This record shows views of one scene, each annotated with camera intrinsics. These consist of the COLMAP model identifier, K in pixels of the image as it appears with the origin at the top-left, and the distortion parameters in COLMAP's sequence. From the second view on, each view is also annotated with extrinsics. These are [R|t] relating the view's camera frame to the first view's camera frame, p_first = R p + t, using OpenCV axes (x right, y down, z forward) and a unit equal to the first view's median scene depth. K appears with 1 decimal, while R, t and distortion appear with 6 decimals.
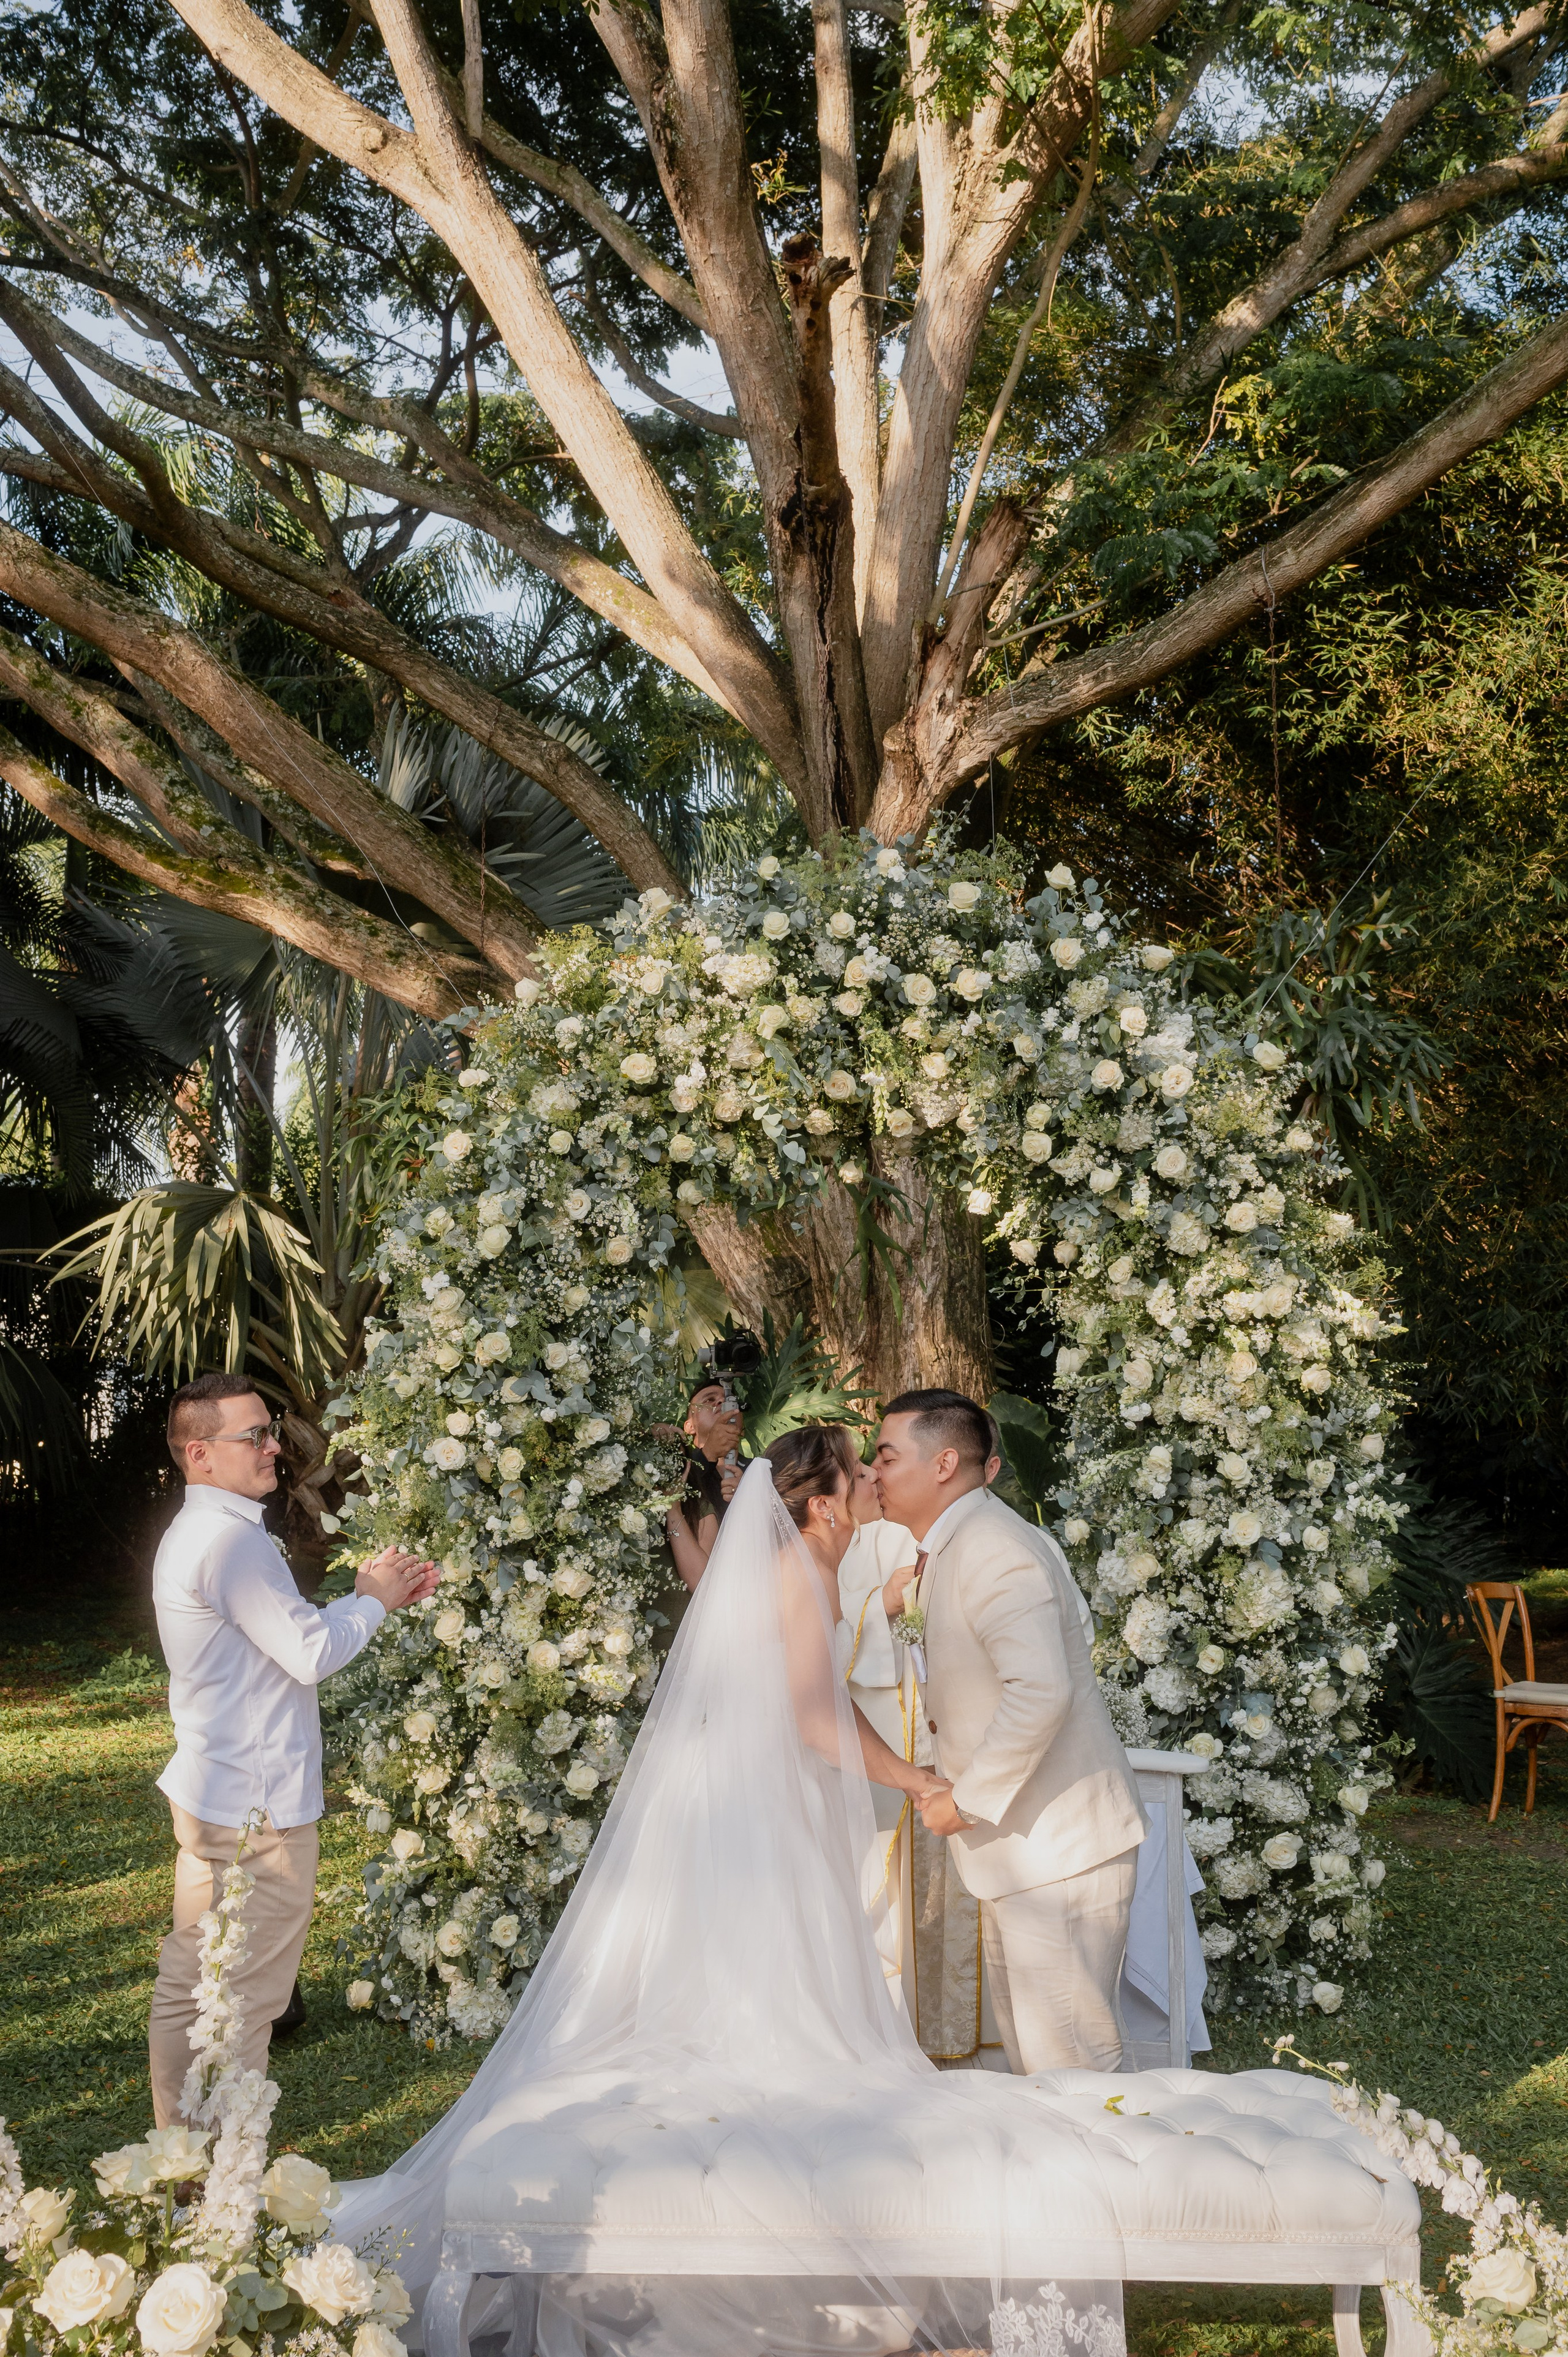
lens RADIAL K [[2364.4, 0, 784.0], [0, 2364.4, 1178.5], [0, 0, 1]] dist [0.005475, 0.007578]
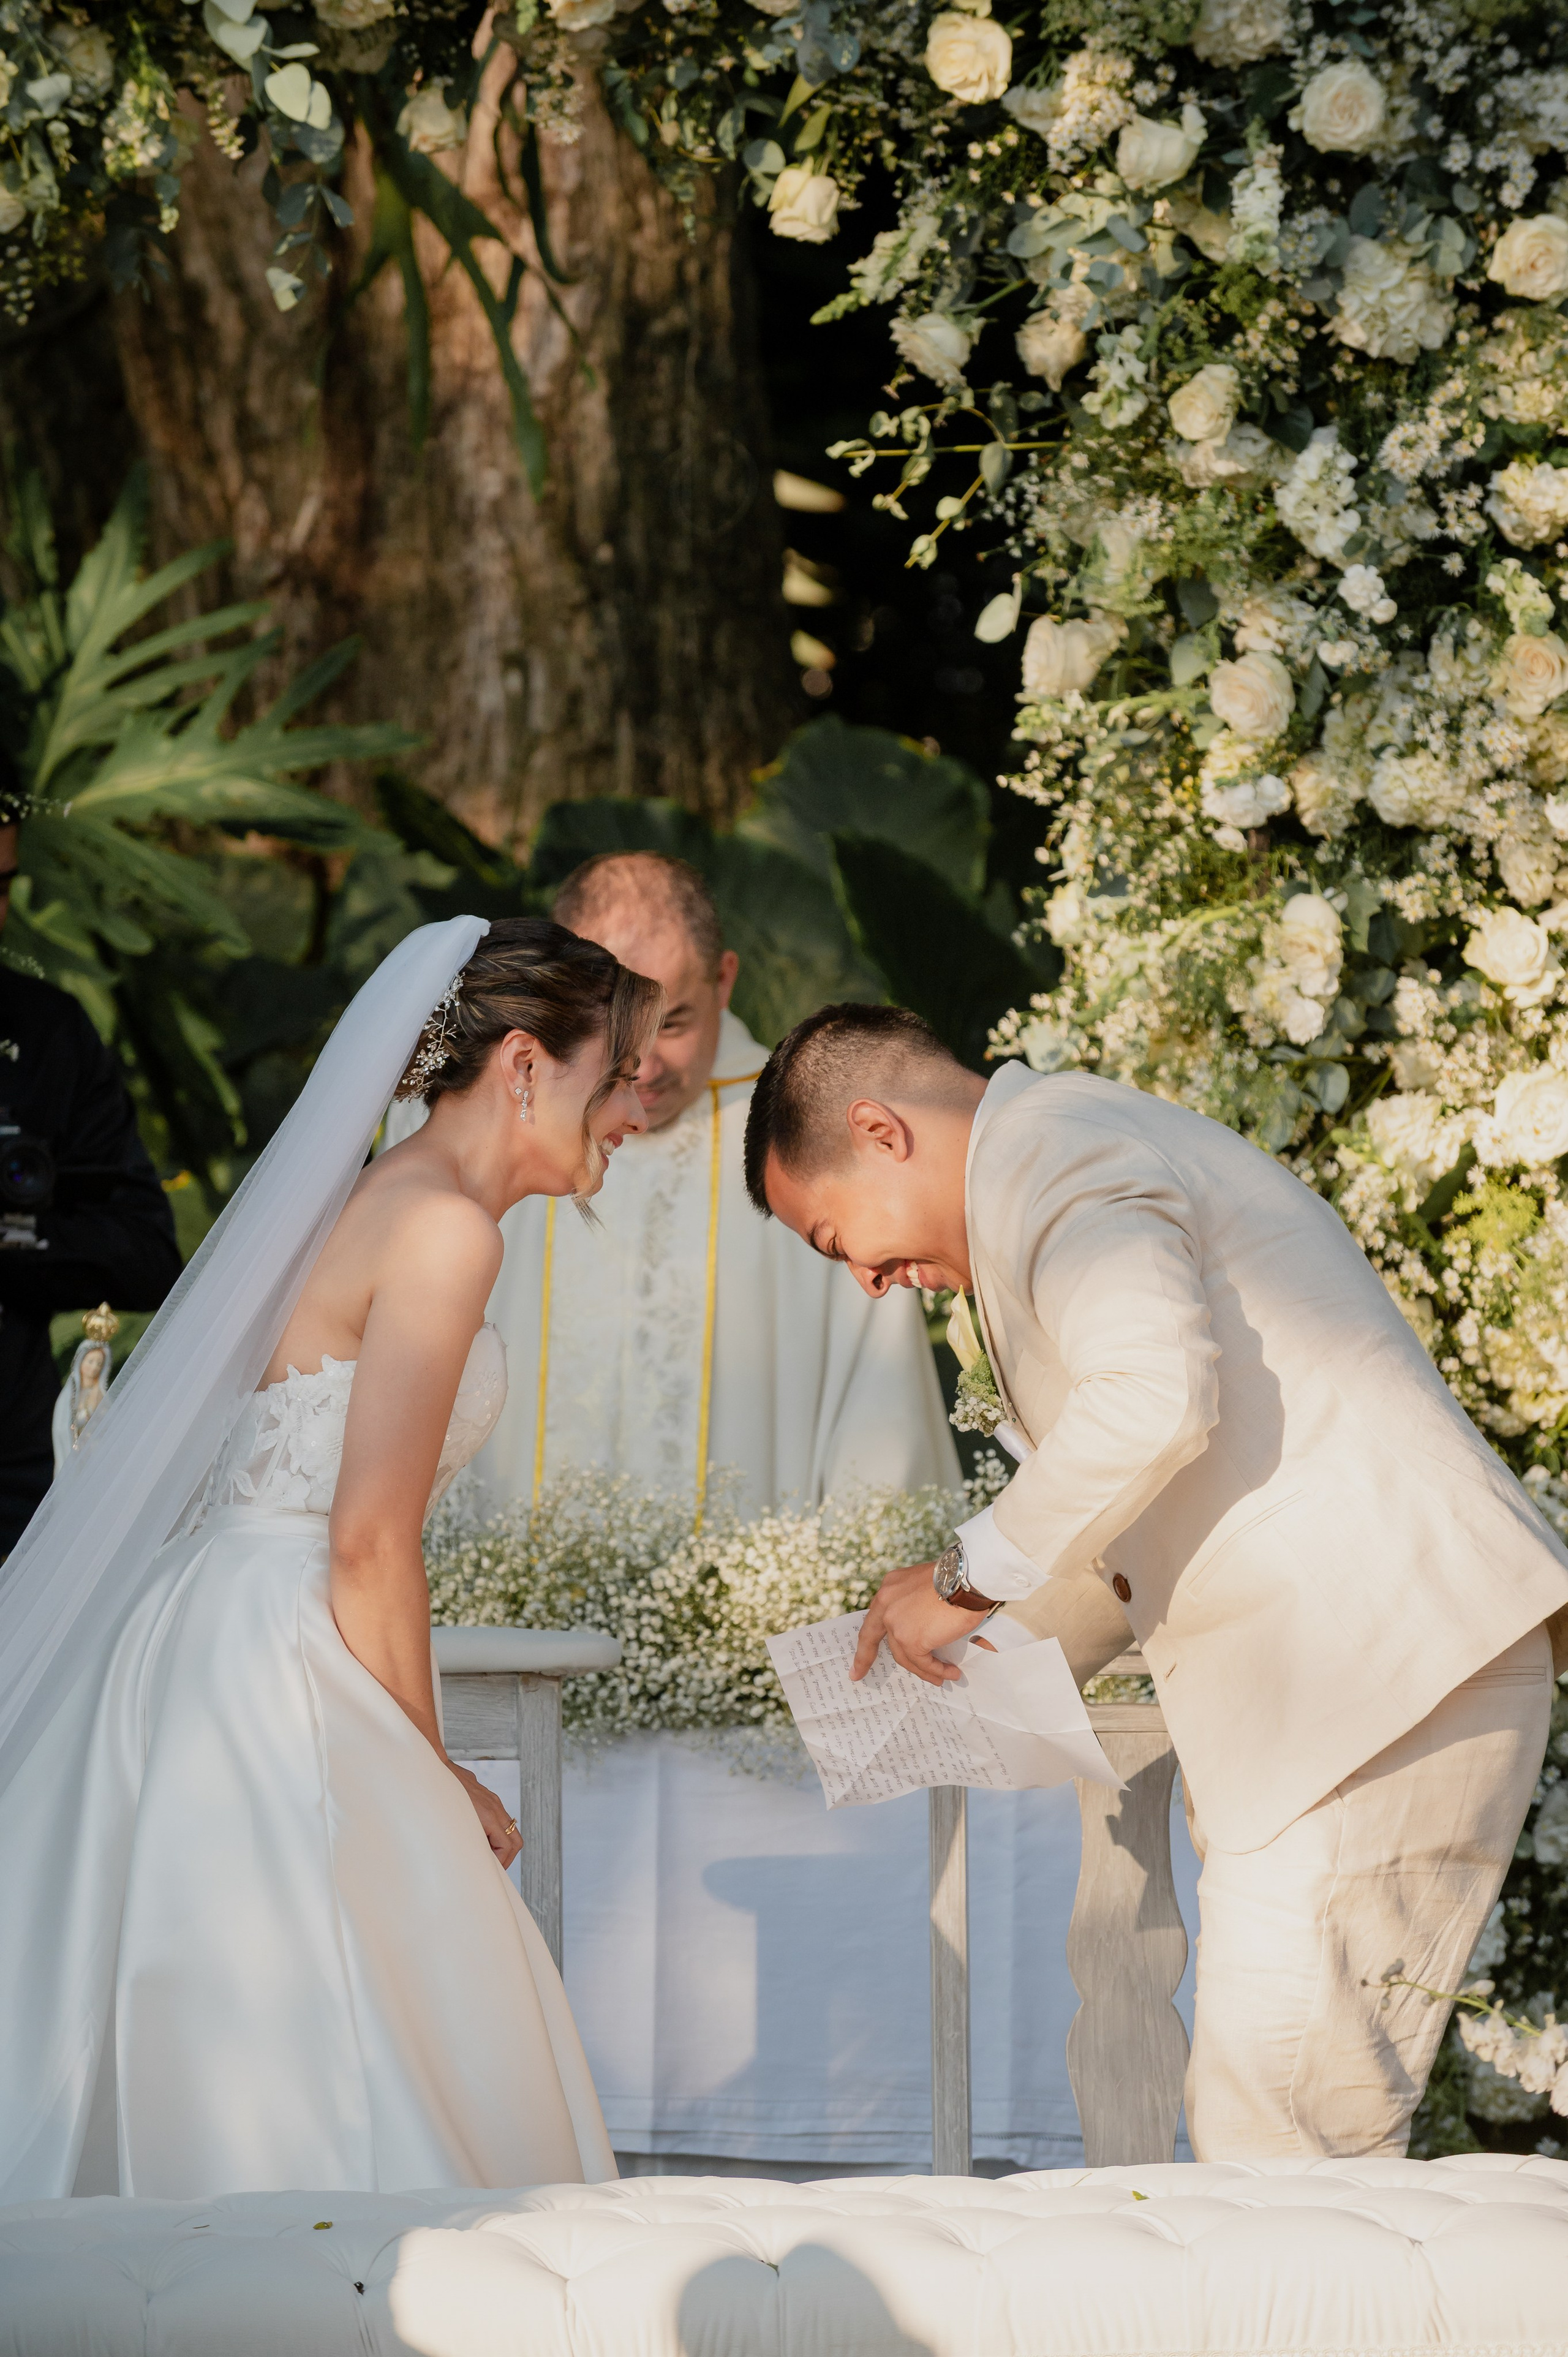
lens RADIAL K [[13523.3, 0, 784.0], [0, 13523.3, 1178.5], [0, 0, 1]] dist [0.181162, 6.919696]
pose [[0.995320, -0.016705, 0.095174, -0.115973], [0.004083, 0.991334, 0.131301, -0.113356], [-0.096543, -0.130298, 0.986763, -1.016403]]
